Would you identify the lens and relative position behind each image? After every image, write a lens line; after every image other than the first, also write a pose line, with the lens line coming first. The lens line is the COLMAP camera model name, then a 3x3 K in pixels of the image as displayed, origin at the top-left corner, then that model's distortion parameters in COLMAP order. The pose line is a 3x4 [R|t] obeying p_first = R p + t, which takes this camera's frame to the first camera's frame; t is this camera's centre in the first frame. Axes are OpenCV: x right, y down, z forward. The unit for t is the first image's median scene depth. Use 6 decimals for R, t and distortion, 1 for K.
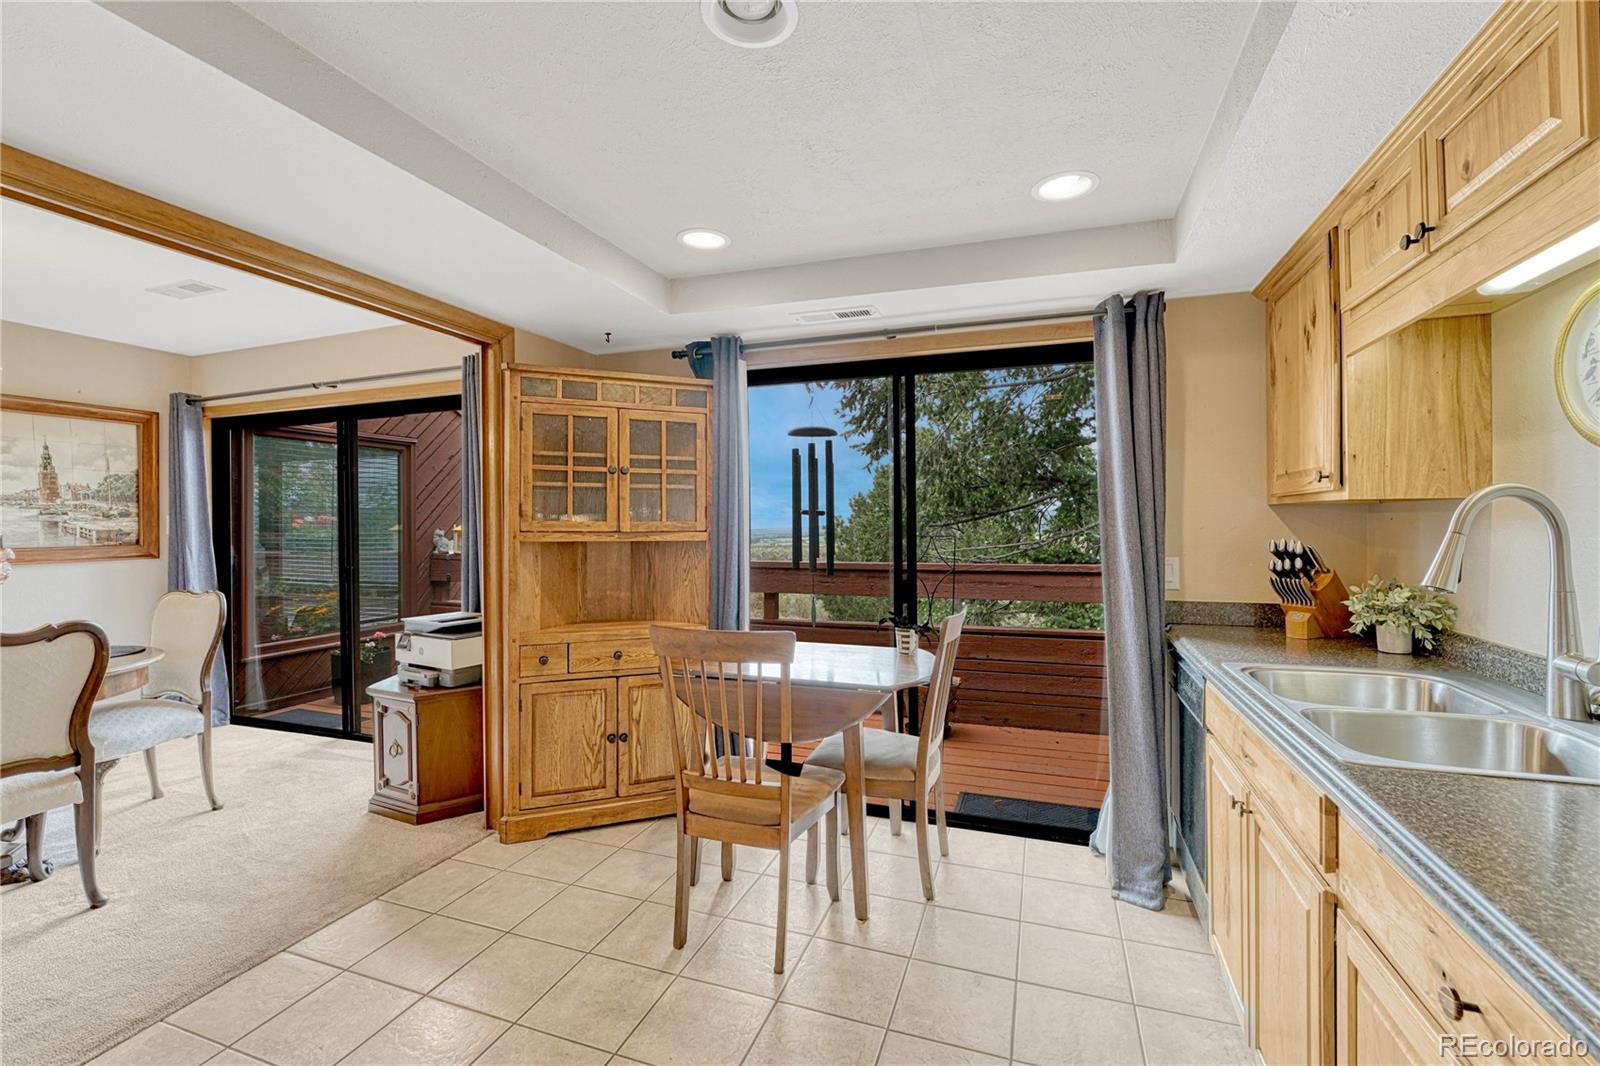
lens RADIAL K [[680.0, 0, 801.2], [0, 680.0, 521.5], [0, 0, 1]] dist [-0.012937, 0.004378]
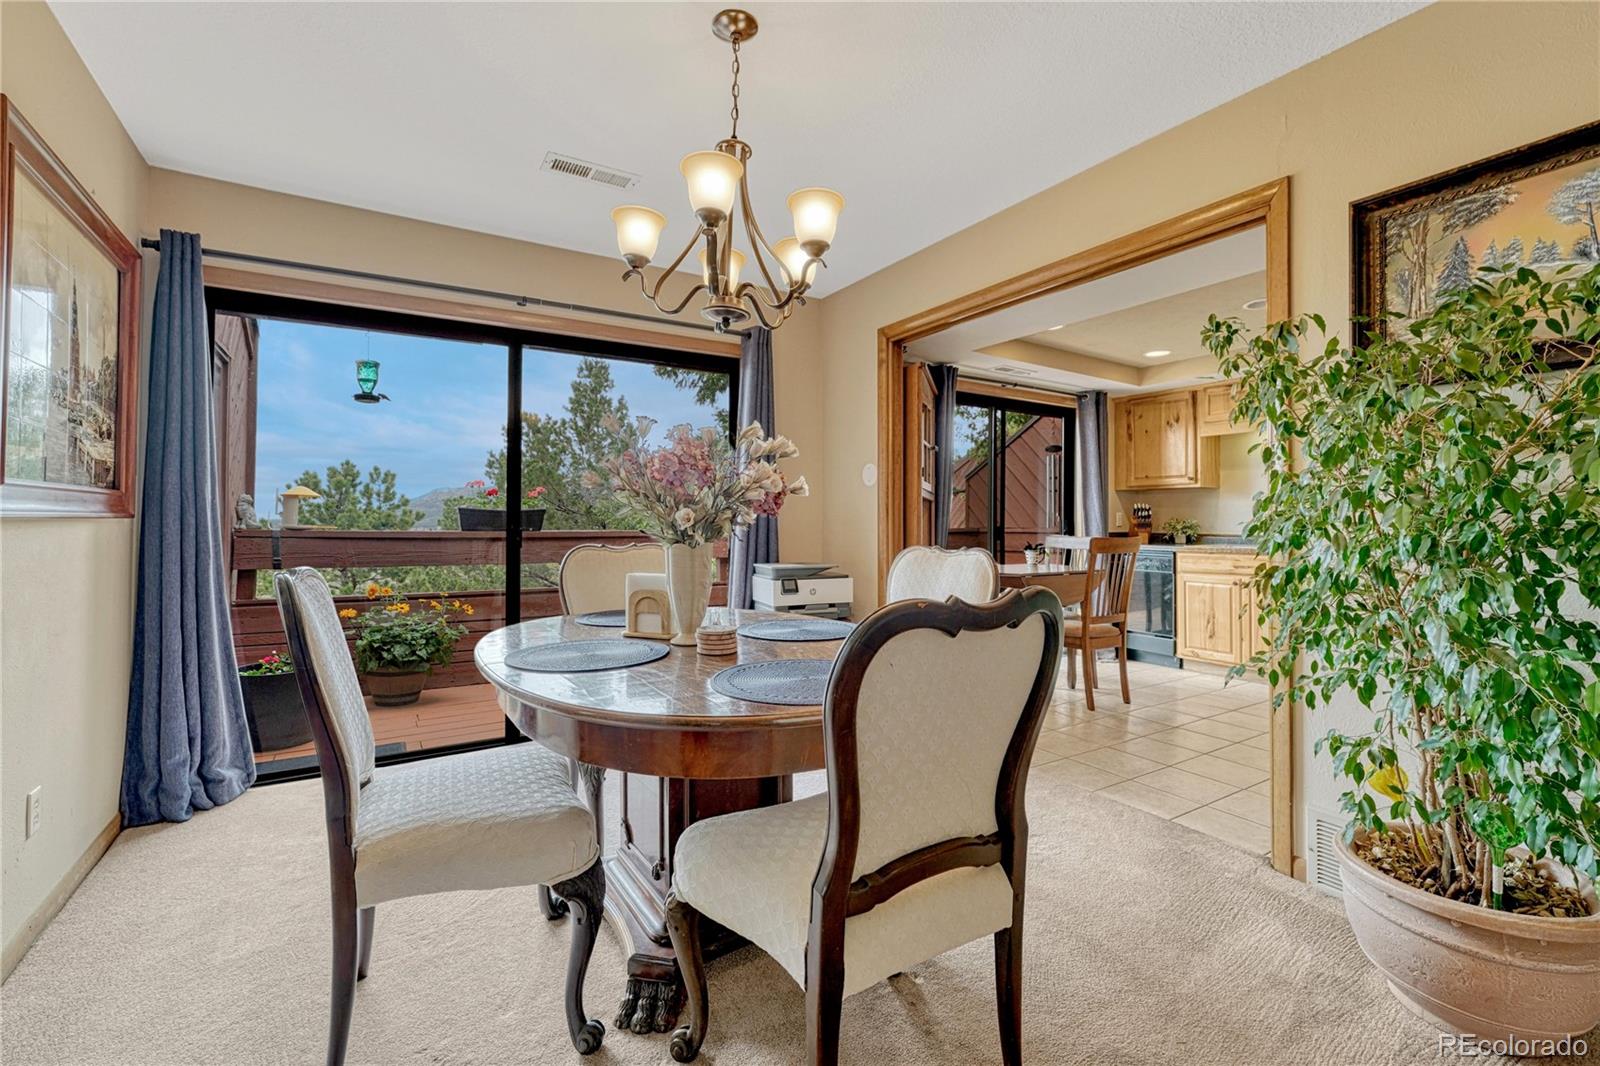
lens RADIAL K [[689.8, 0, 801.4], [0, 689.8, 519.0], [0, 0, 1]] dist [-0.000848, -0.000065]
pose [[0.620140, 0.012419, 0.784393, -2.270980], [-0.006261, 0.999921, -0.010882, 0.131780], [-0.784466, 0.001837, 0.620169, 0.455284]]
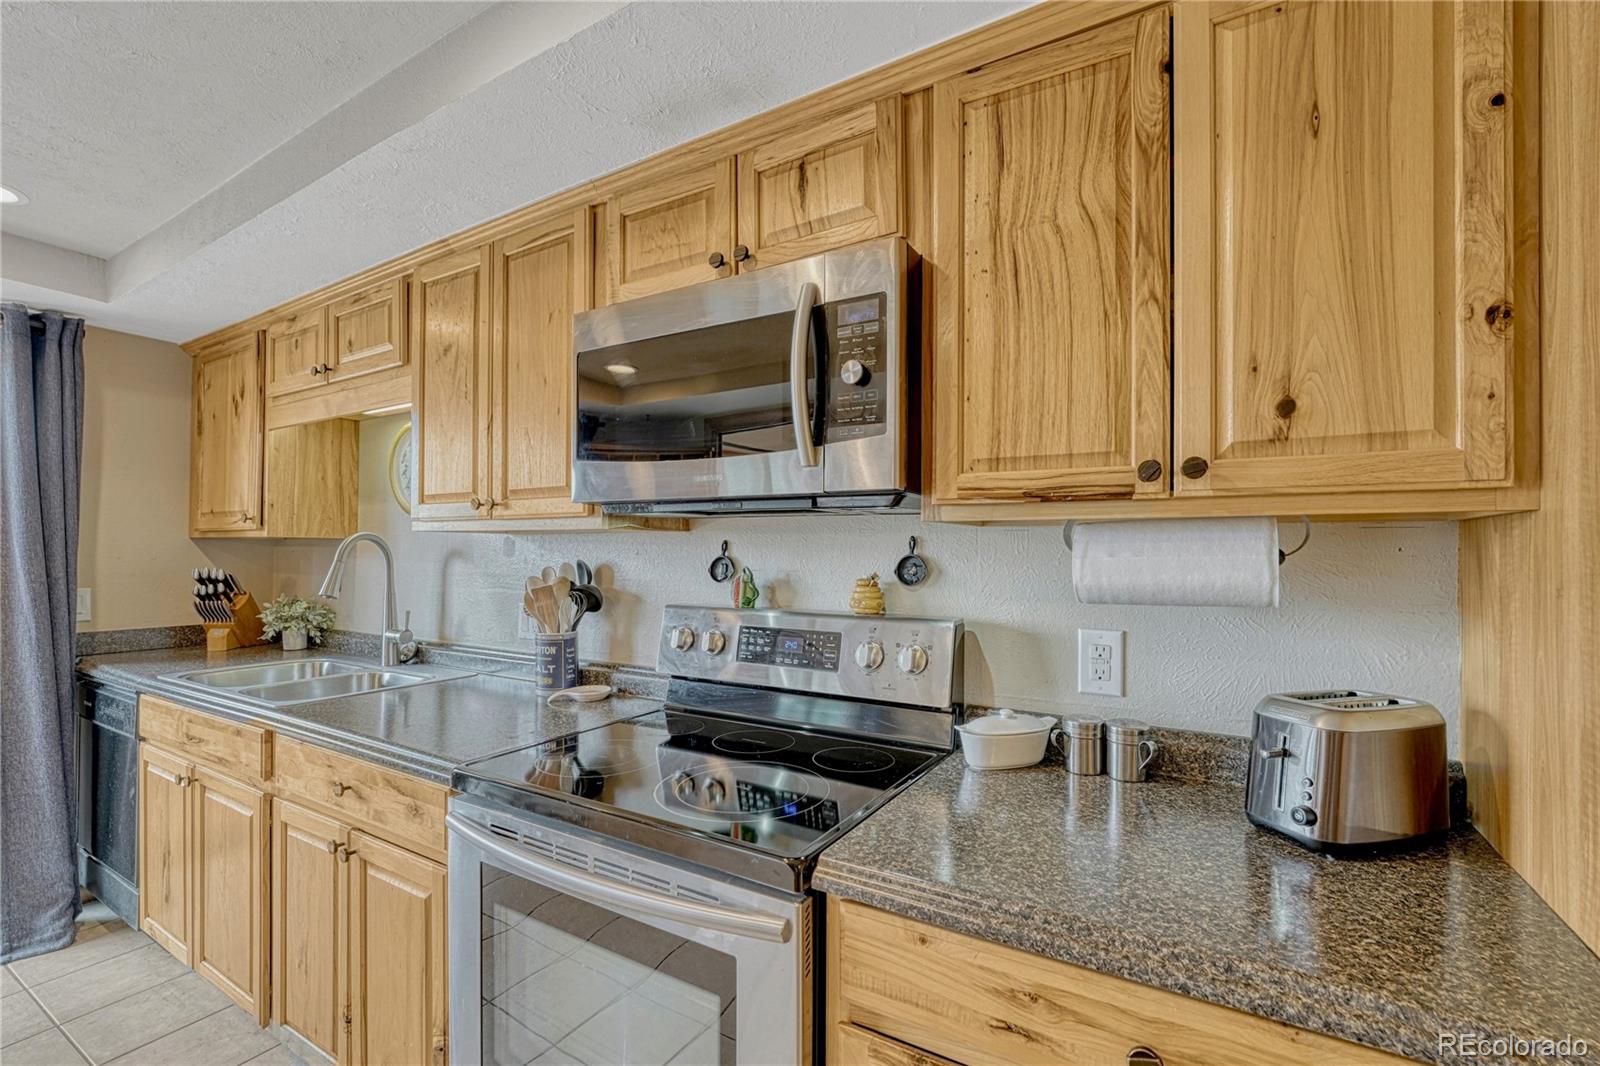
lens RADIAL K [[681.0, 0, 805.9], [0, 681.0, 544.5], [0, 0, 1]] dist [-0.009822, 0.000967]
pose [[0.183404, 0.019753, 0.982839, -0.276263], [-0.007989, 0.999795, -0.018603, -0.000871], [-0.983005, -0.004440, 0.183524, -0.261067]]
